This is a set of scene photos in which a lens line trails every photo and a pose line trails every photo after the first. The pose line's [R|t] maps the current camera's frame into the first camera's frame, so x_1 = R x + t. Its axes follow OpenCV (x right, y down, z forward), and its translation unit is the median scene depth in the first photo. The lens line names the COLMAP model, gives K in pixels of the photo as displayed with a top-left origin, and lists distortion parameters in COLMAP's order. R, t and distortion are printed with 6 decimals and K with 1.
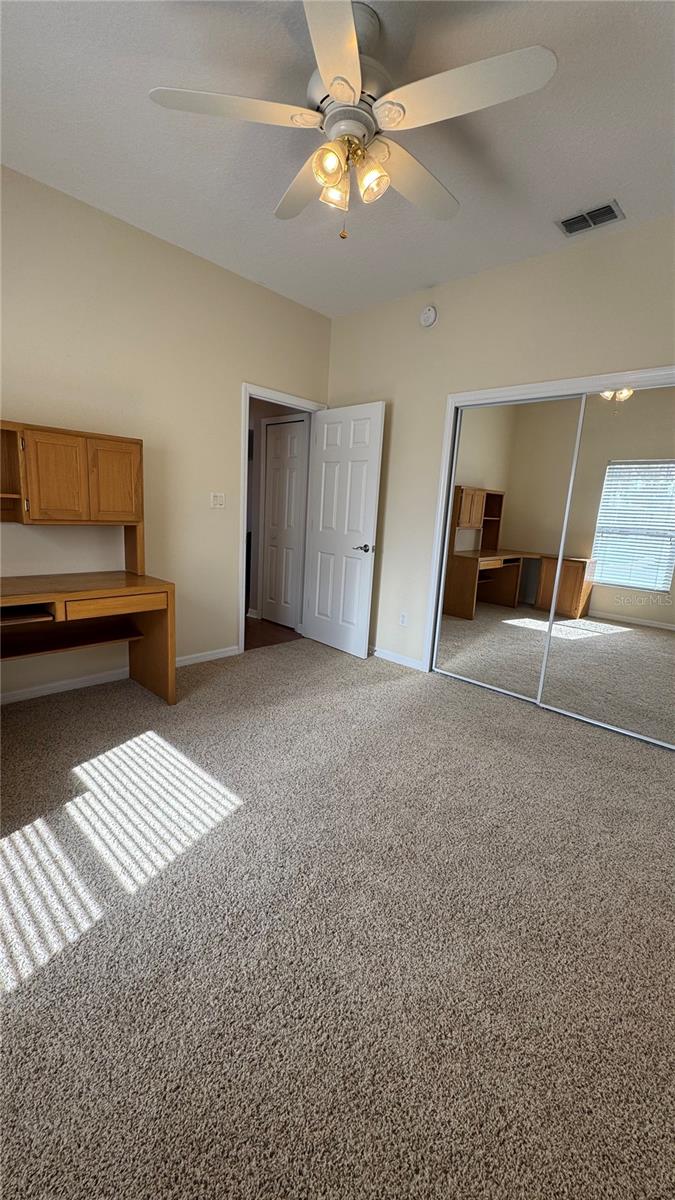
lens RADIAL K [[477.5, 0, 336.3], [0, 477.5, 605.6], [0, 0, 1]] dist [-0.001528, -0.000027]
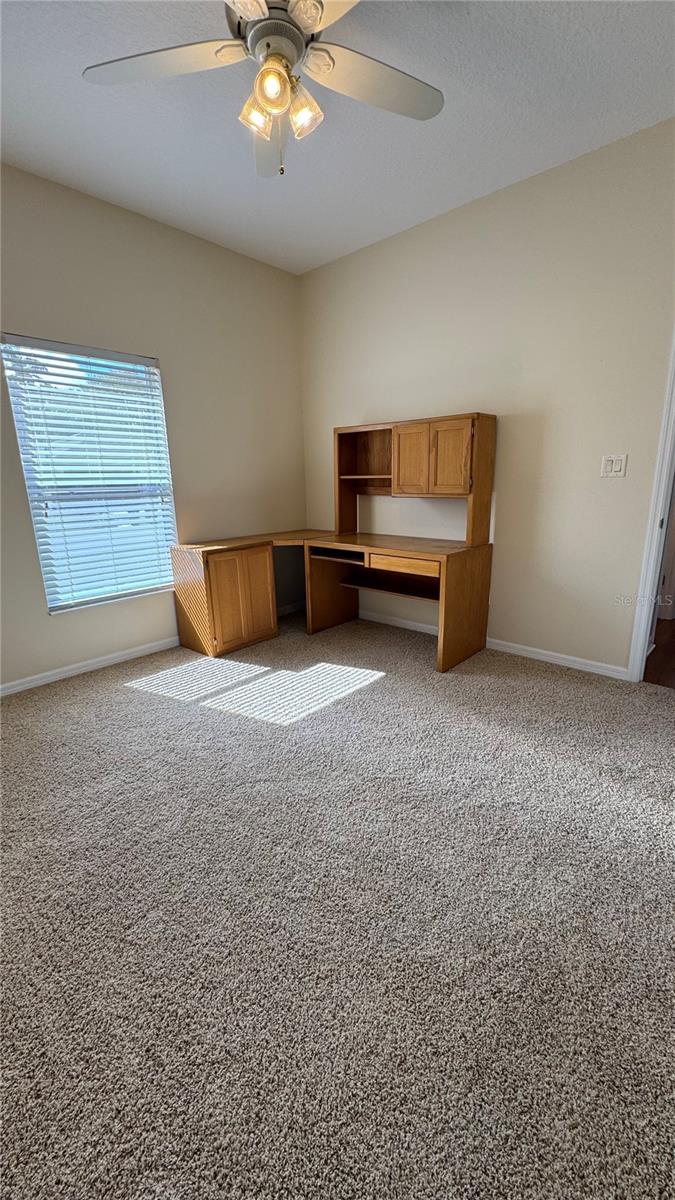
lens RADIAL K [[477.5, 0, 334.0], [0, 477.5, 598.6], [0, 0, 1]] dist [-0.001528, -0.000027]
pose [[0.021085, 0.201931, -0.979173, 0.741275], [-0.181944, 0.963811, 0.194845, -0.123396], [0.983083, 0.174046, 0.057062, 0.799204]]
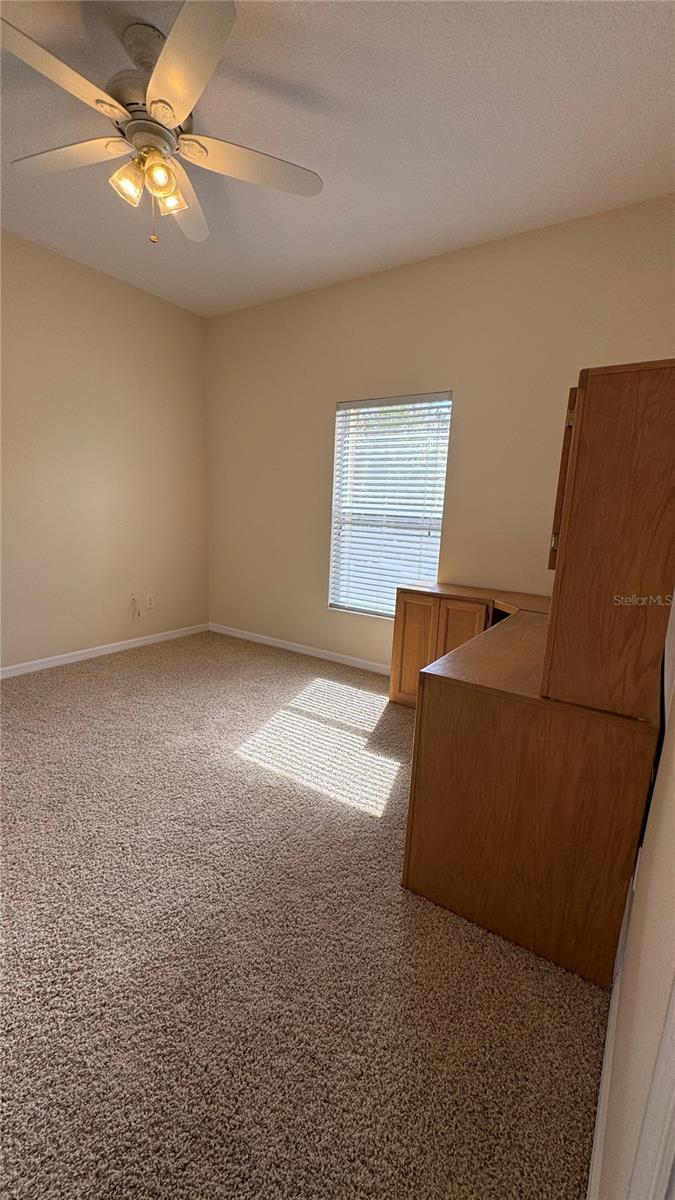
lens RADIAL K [[477.5, 0, 336.2], [0, 477.5, 597.5], [0, 0, 1]] dist [-0.001528, -0.000027]
pose [[-0.982948, -0.054255, -0.175700, -0.172895], [-0.116786, 0.922234, 0.368573, -0.335191], [0.142039, 0.382807, -0.912844, 1.588797]]
